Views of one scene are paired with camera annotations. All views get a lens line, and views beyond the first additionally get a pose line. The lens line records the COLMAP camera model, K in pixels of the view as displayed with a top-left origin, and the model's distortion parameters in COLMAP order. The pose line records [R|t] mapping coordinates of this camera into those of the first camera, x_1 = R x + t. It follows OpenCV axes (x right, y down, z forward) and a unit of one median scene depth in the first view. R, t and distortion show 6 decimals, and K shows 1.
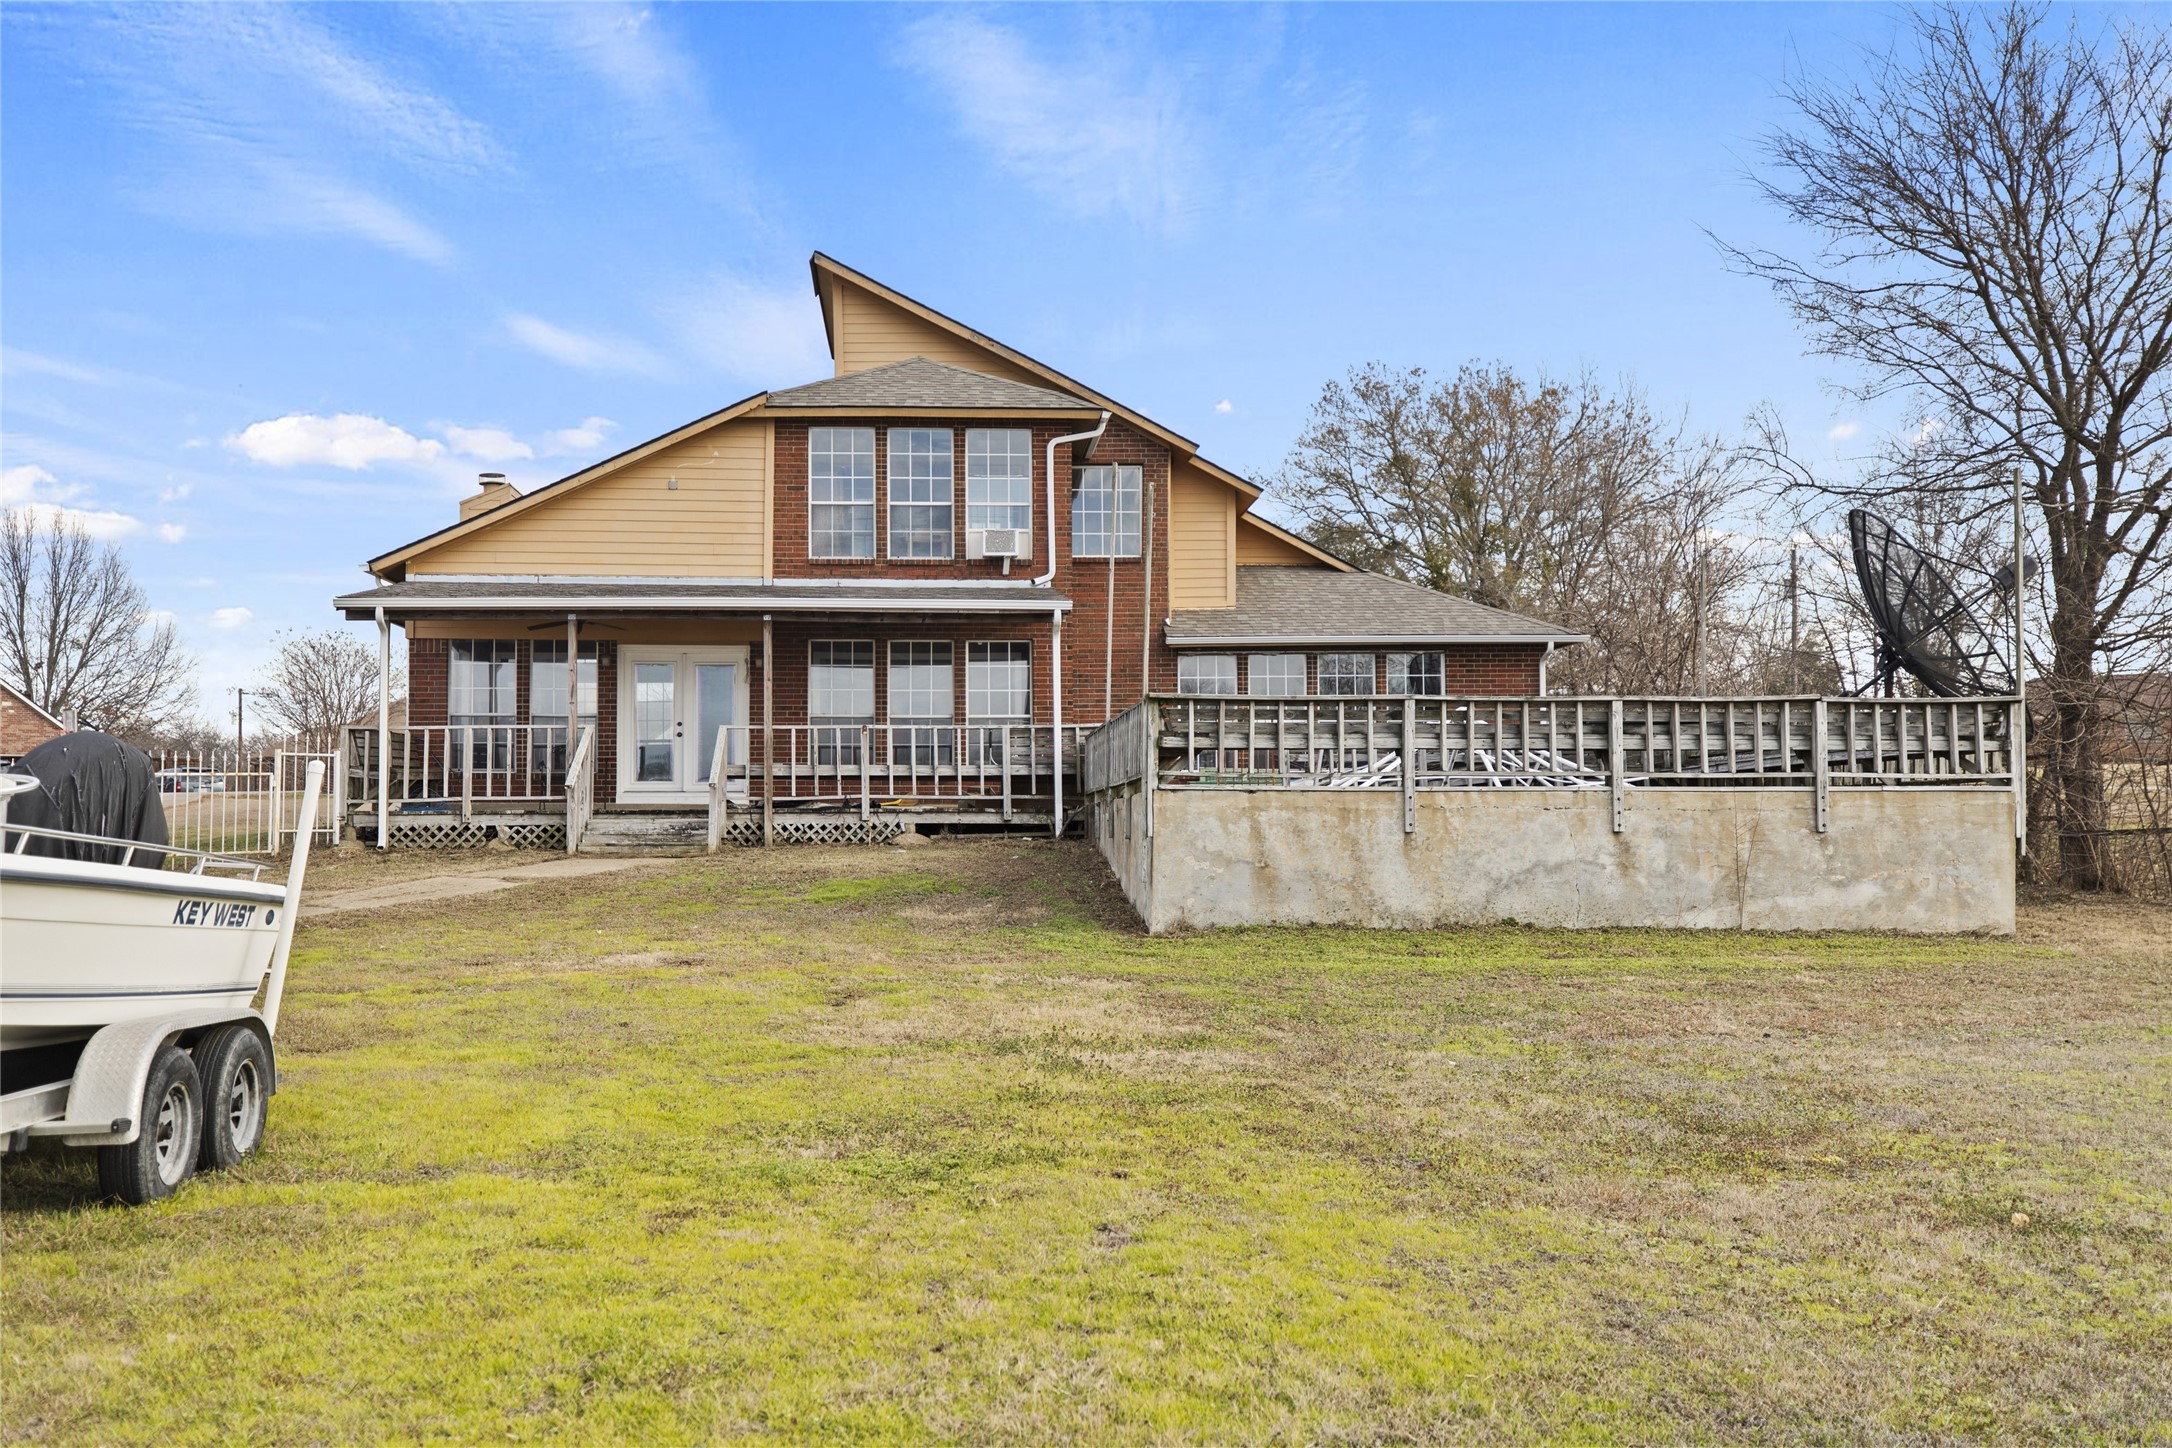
lens RADIAL K [[2284.9, 0, 1086.0], [0, 2284.9, 724.0], [0, 0, 1]] dist [0.001800, -0.004493]
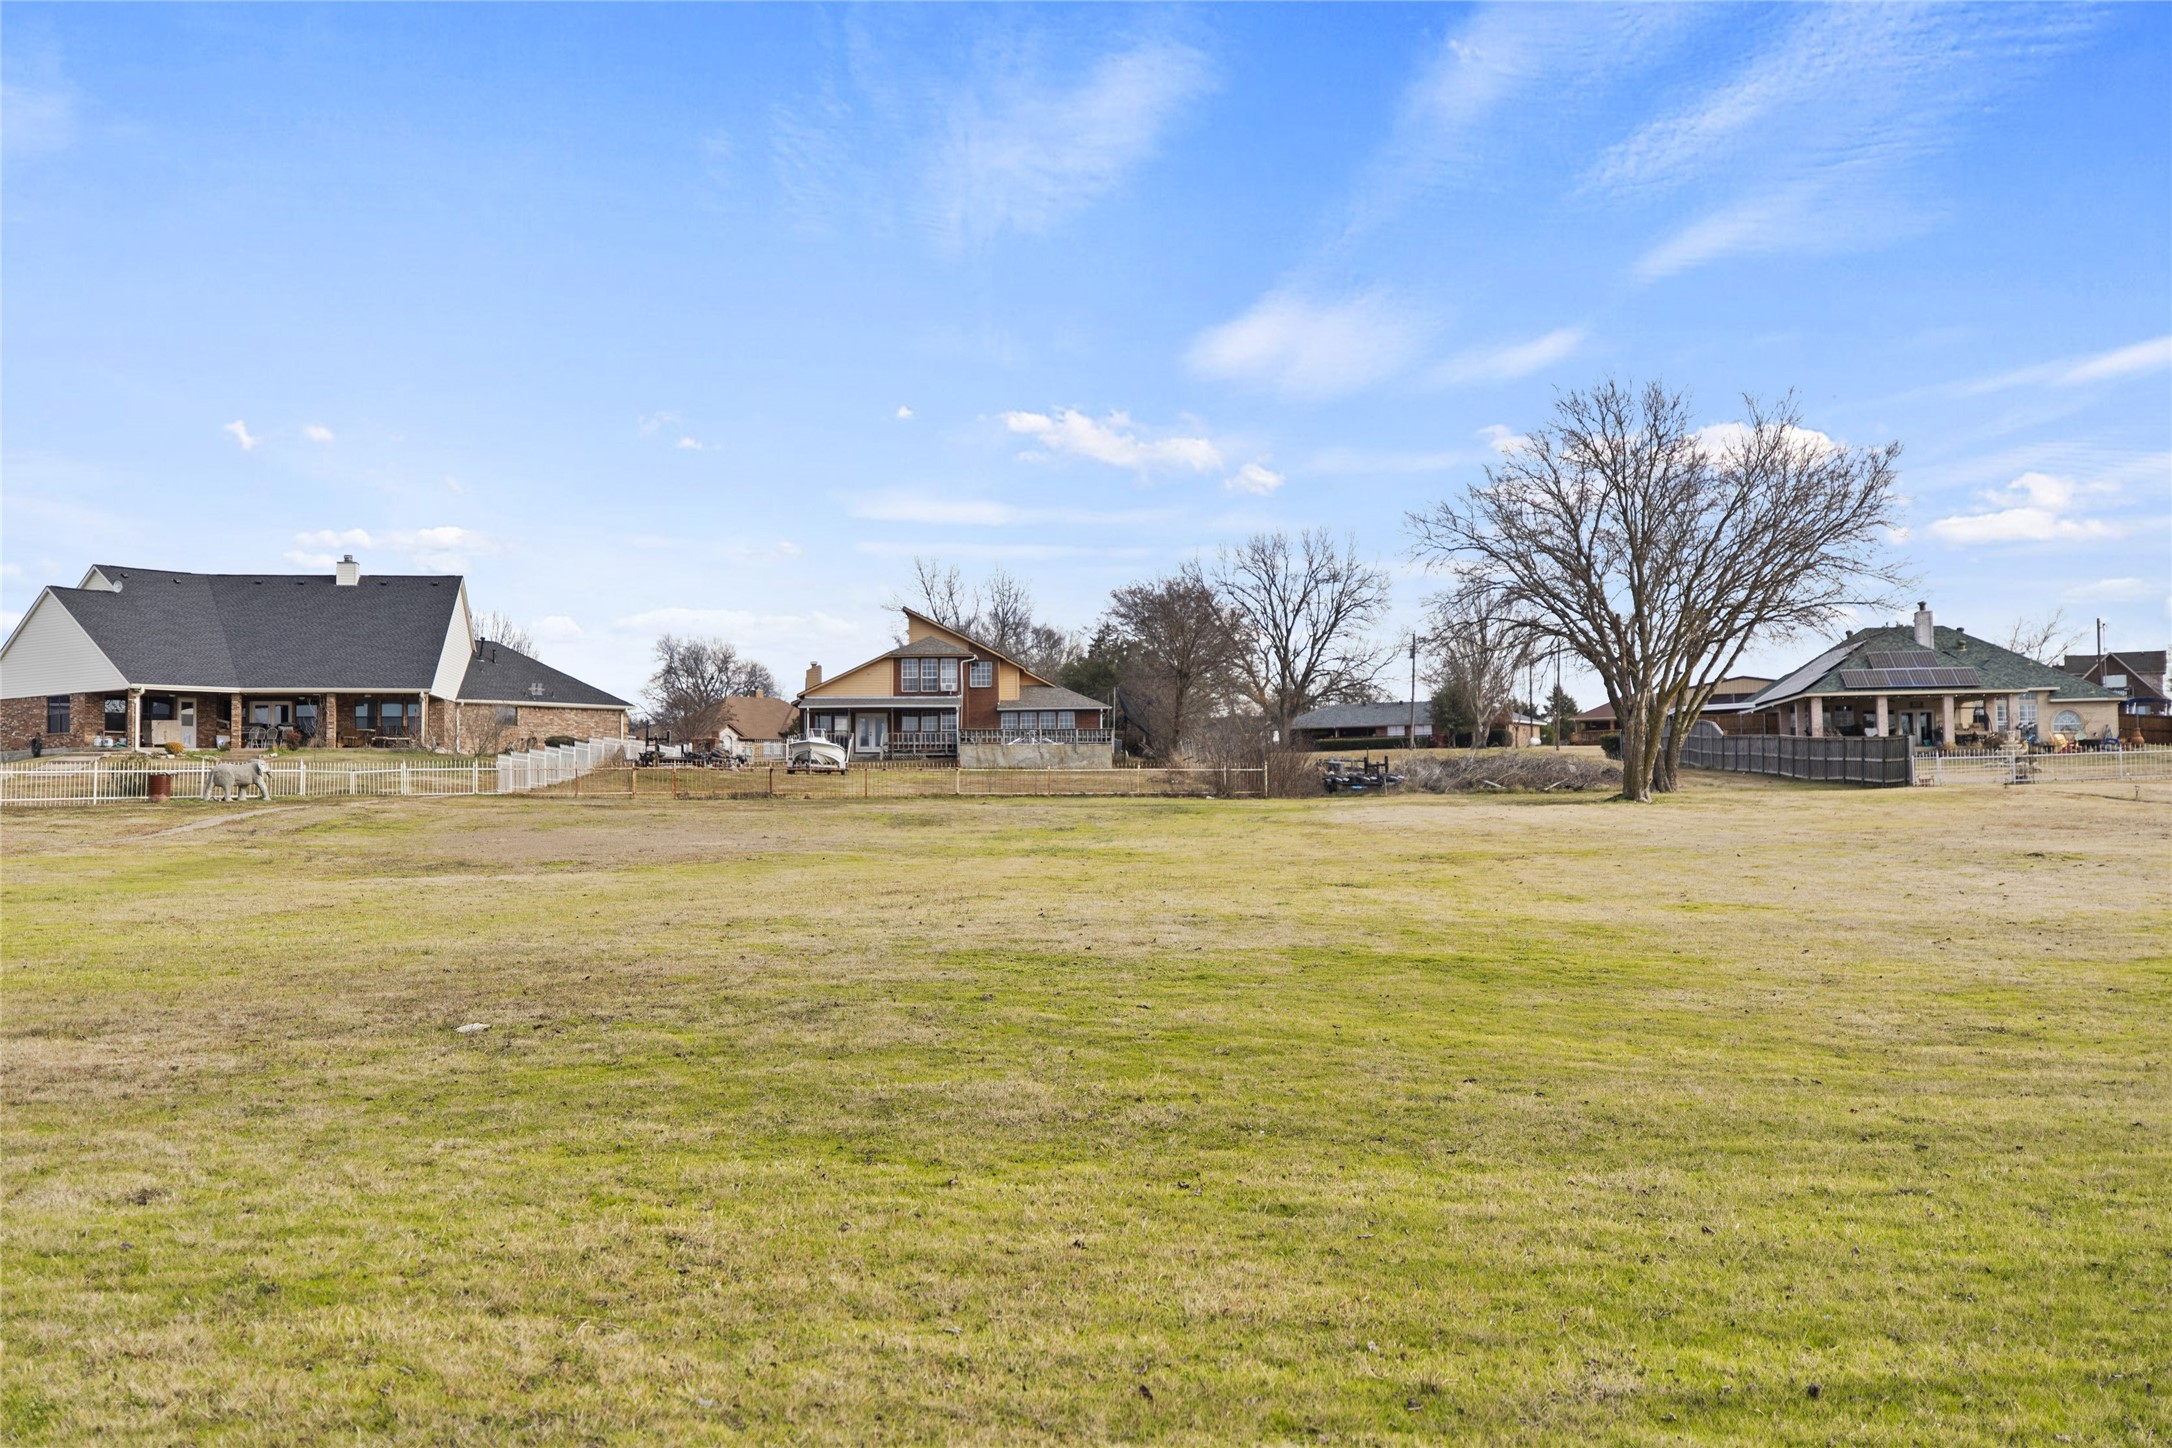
lens RADIAL K [[2284.9, 0, 1086.0], [0, 2284.9, 724.0], [0, 0, 1]] dist [0.001800, -0.004493]
pose [[0.999107, -0.003072, -0.042136, 0.381812], [0.003268, 0.999984, 0.004582, -0.032381], [0.042122, -0.004715, 0.999101, -3.085662]]
